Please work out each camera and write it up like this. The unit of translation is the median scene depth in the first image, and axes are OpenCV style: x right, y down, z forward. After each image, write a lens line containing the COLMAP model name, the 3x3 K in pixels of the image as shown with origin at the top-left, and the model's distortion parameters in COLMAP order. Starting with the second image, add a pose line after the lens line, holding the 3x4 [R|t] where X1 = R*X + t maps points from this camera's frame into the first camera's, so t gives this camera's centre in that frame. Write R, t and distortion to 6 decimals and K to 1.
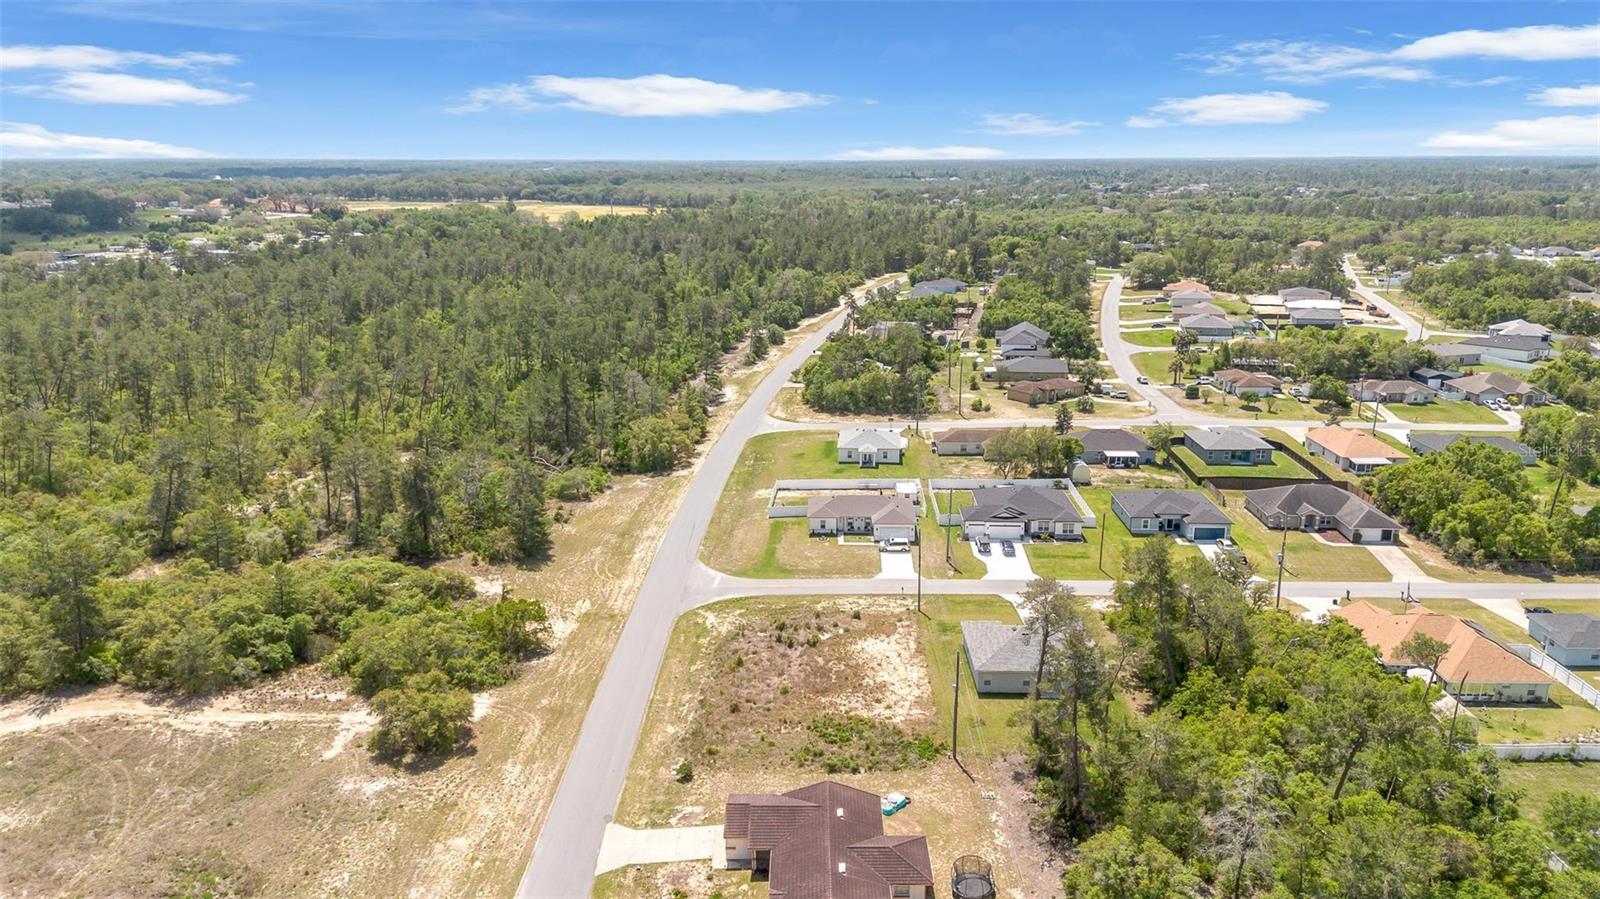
lens RADIAL K [[1129.5, 0, 803.5], [0, 1129.5, 448.1], [0, 0, 1]] dist [0.091719, -0.103999]
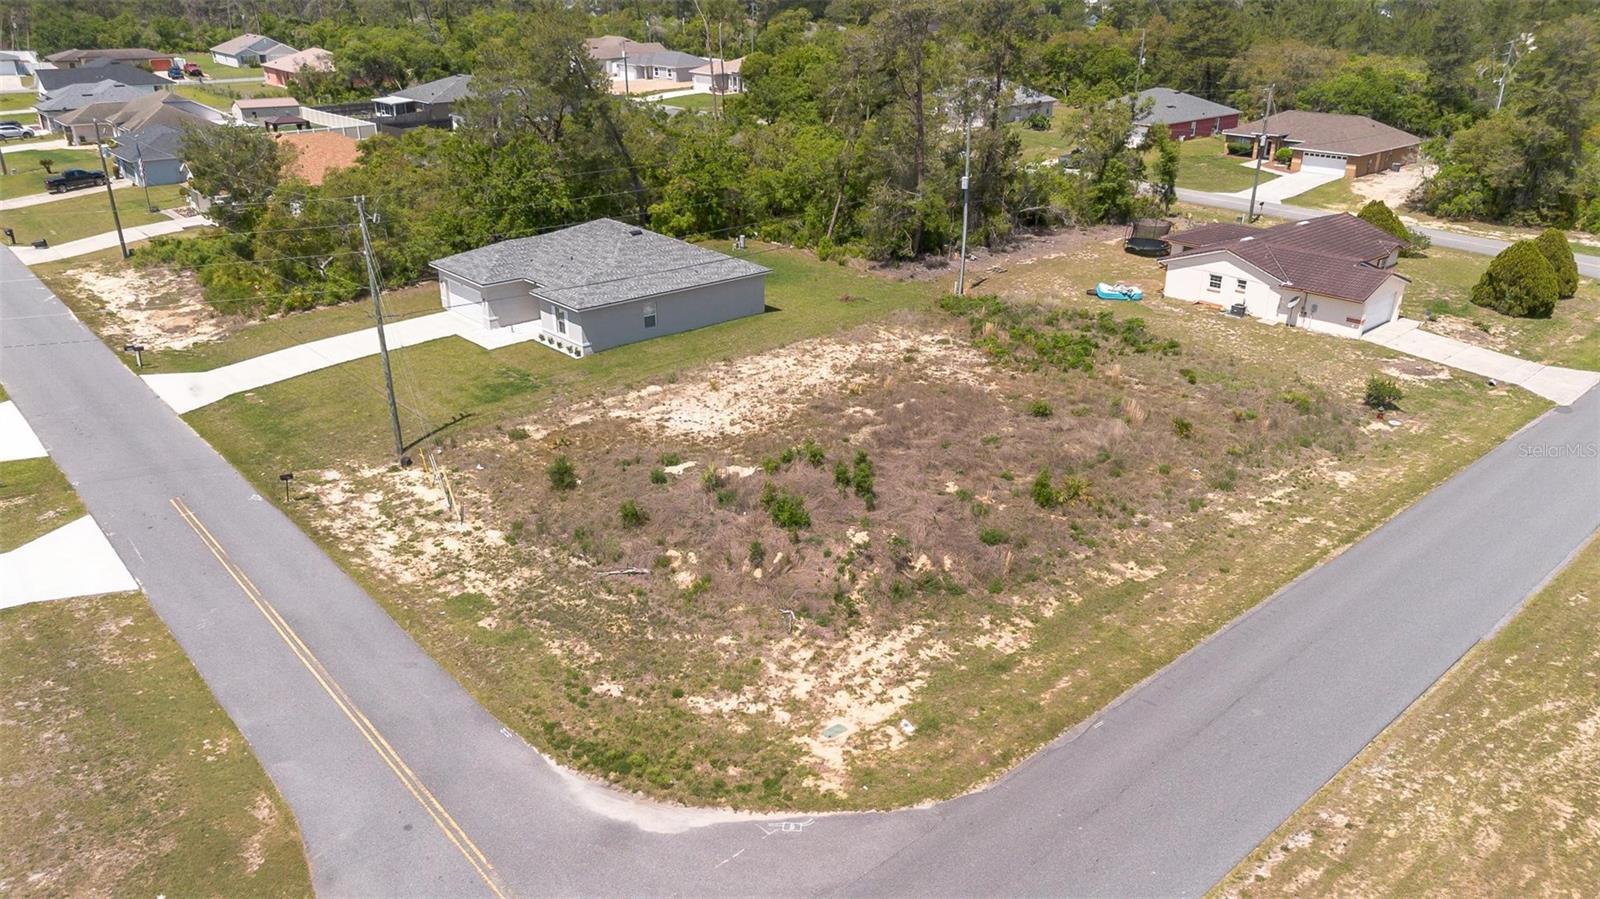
lens RADIAL K [[1129.5, 0, 803.5], [0, 1129.5, 448.1], [0, 0, 1]] dist [0.091719, -0.103999]
pose [[-0.679541, -0.284461, 0.676244, -0.211343], [0.179250, 0.829454, 0.529033, -0.017075], [-0.711402, 0.480716, -0.512658, 1.084020]]
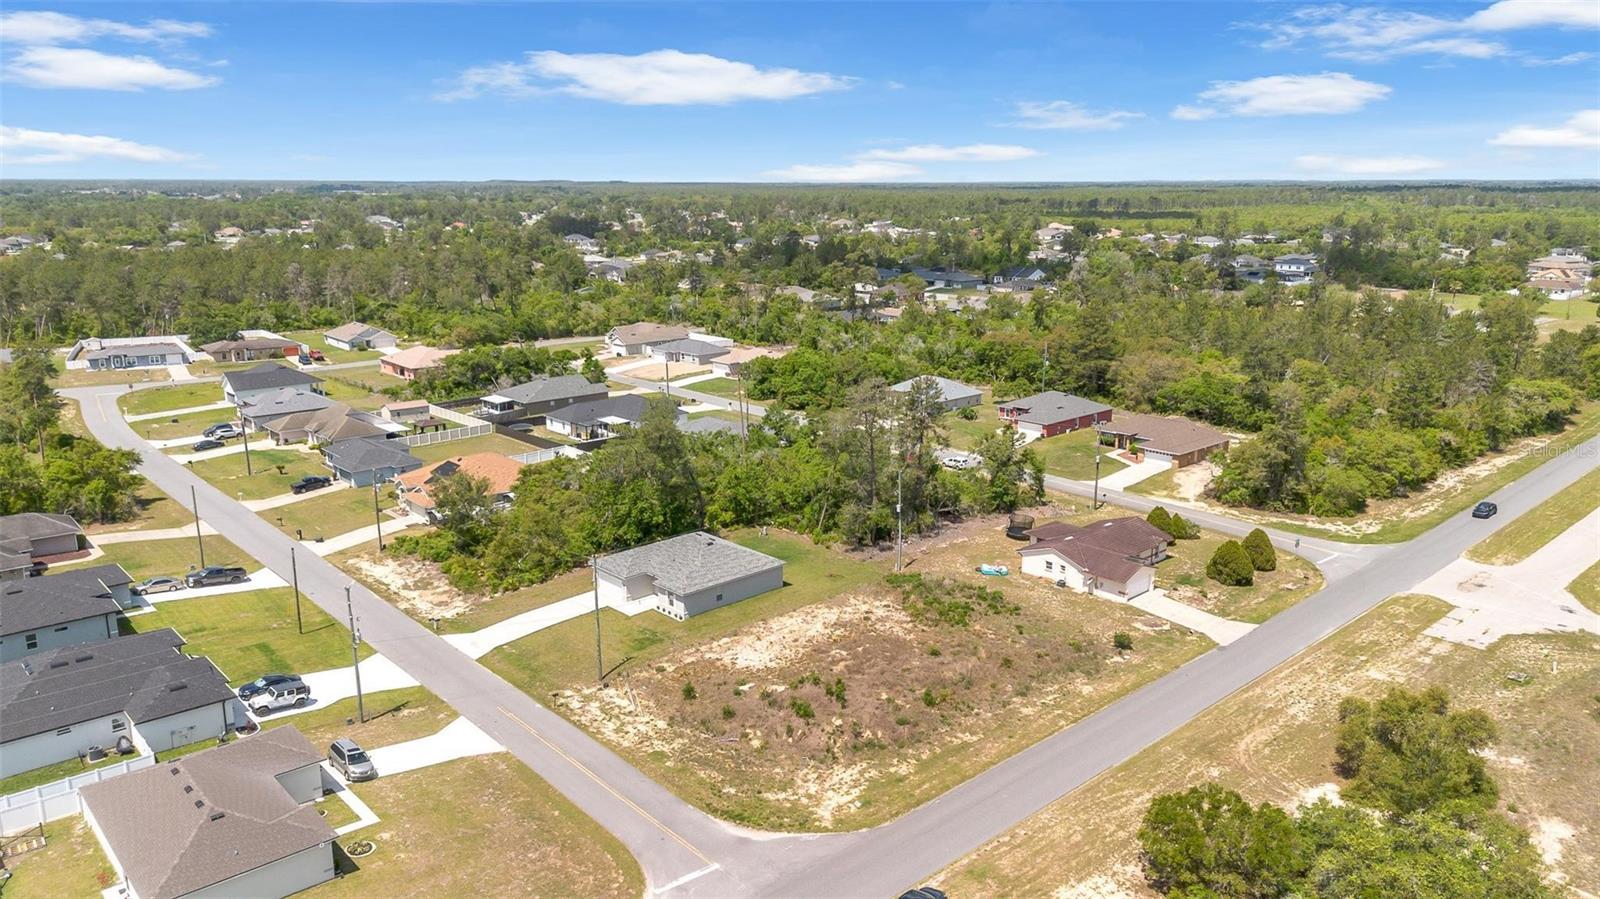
lens RADIAL K [[1134.5, 0, 804.1], [0, 1134.5, 434.9], [0, 0, 1]] dist [0.101051, -0.143405]
pose [[-0.689427, -0.157547, 0.707014, -0.424511], [0.181173, 0.907532, 0.378896, -0.214287], [-0.701332, 0.389313, -0.597134, 1.252042]]
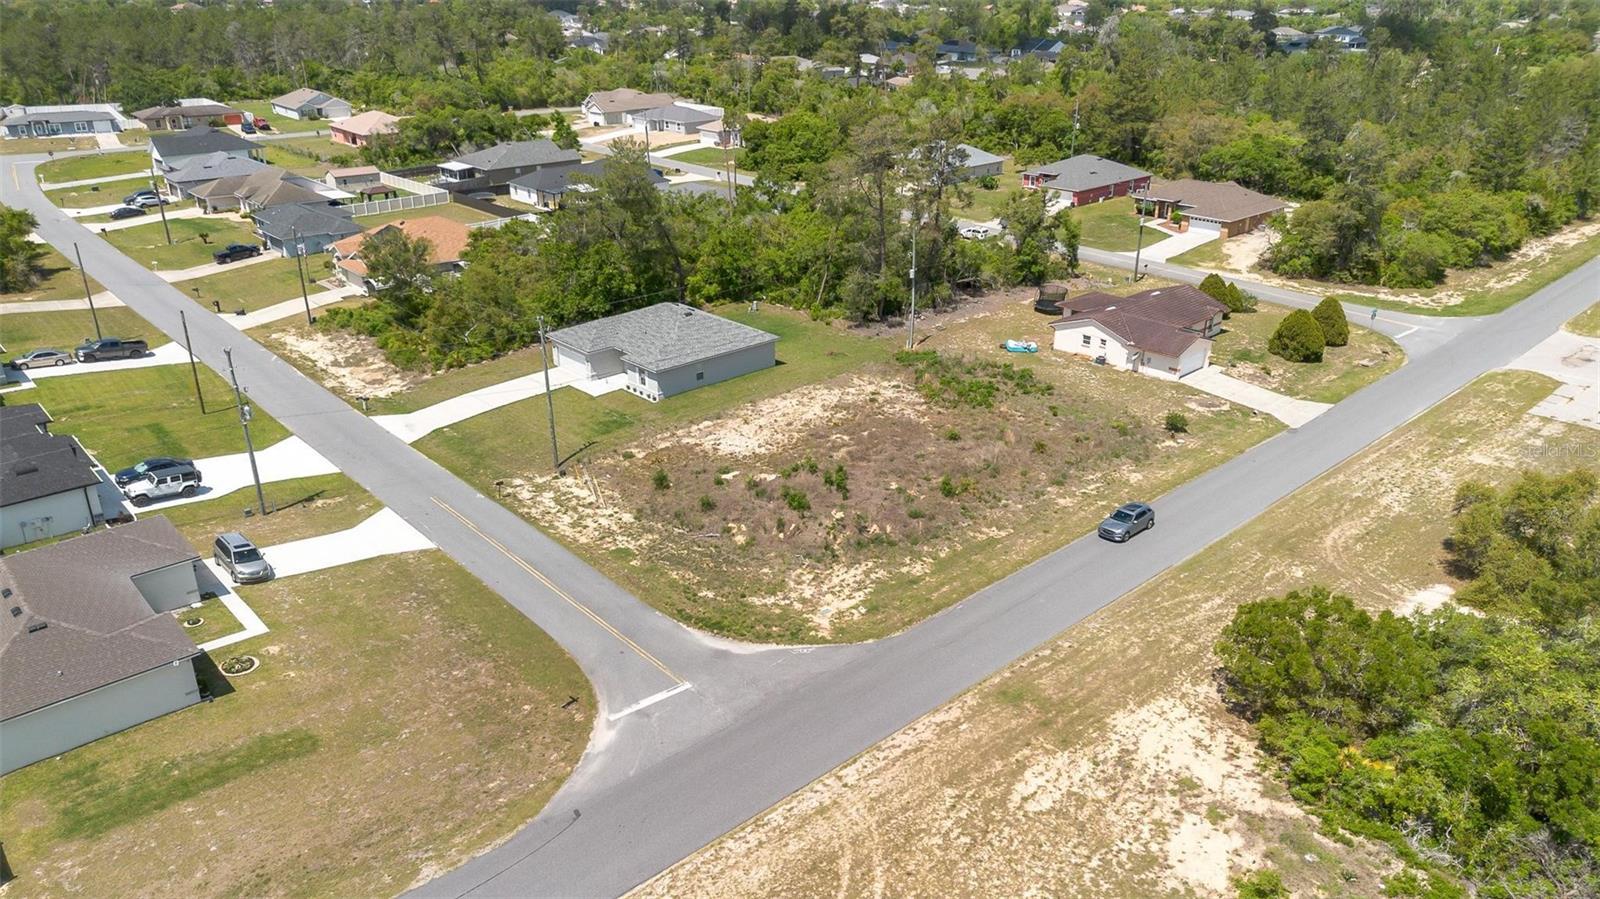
lens RADIAL K [[1130.3, 0, 803.1], [0, 1130.3, 446.4], [0, 0, 1]] dist [0.113543, -0.147050]
pose [[-0.688167, -0.280730, 0.669041, -0.348162], [0.182603, 0.825420, 0.534170, -0.138603], [-0.702198, 0.489768, -0.516765, 1.191927]]
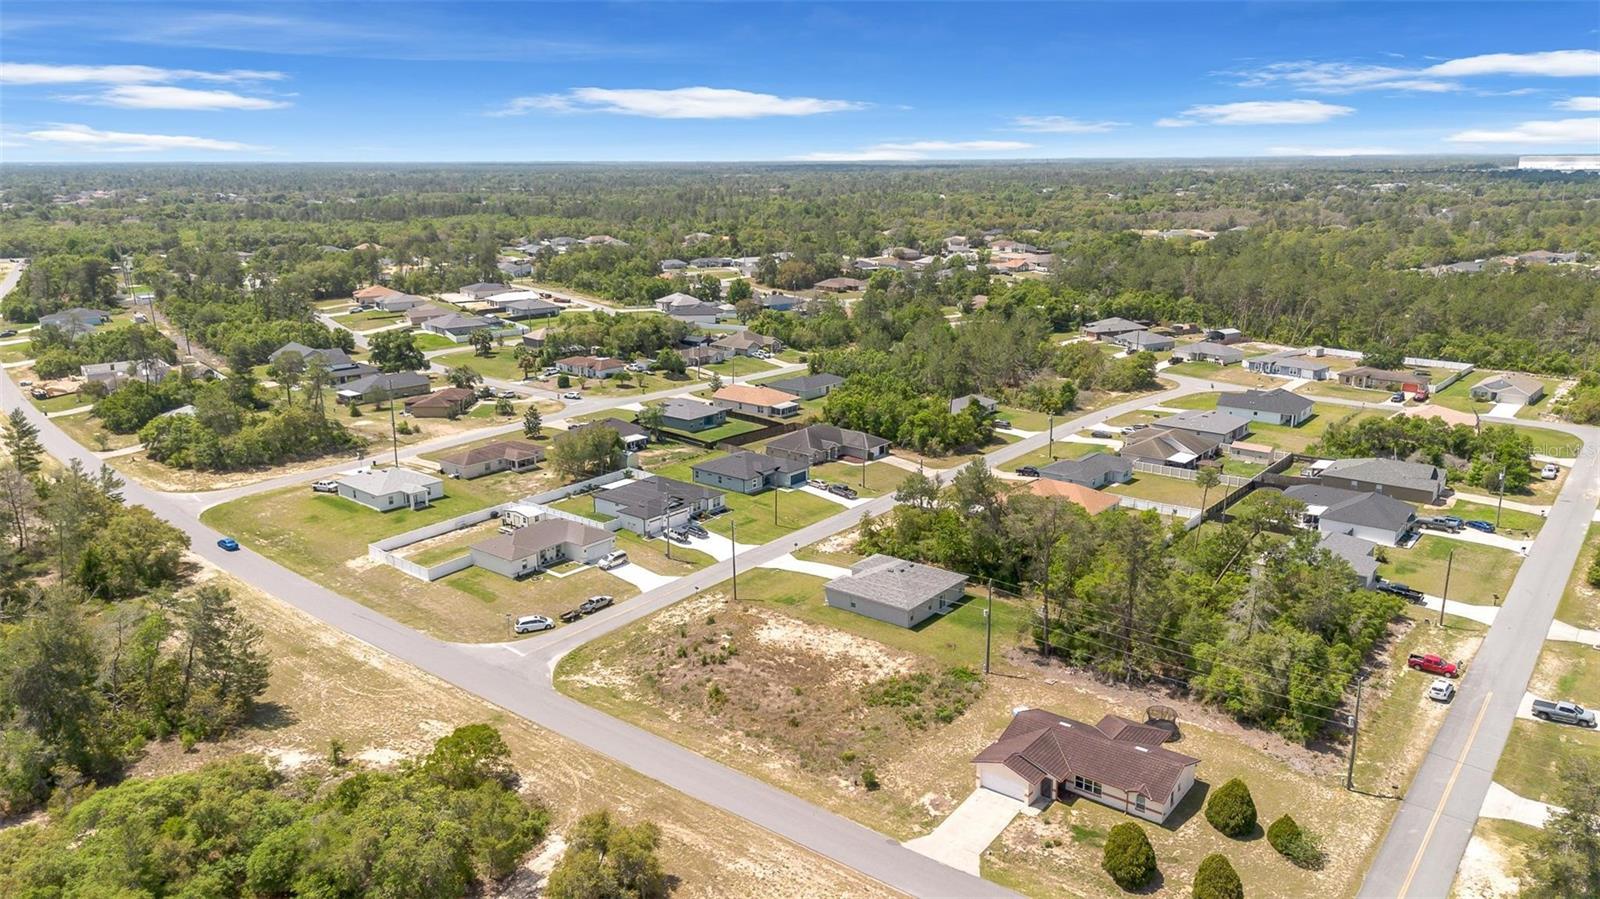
lens RADIAL K [[1129.5, 0, 803.5], [0, 1129.5, 448.1], [0, 0, 1]] dist [0.091719, -0.103999]
pose [[0.608278, -0.198521, 0.768497, -0.616673], [0.202614, 0.974976, 0.091486, -0.070937], [-0.767428, 0.100059, 0.633279, 0.289052]]
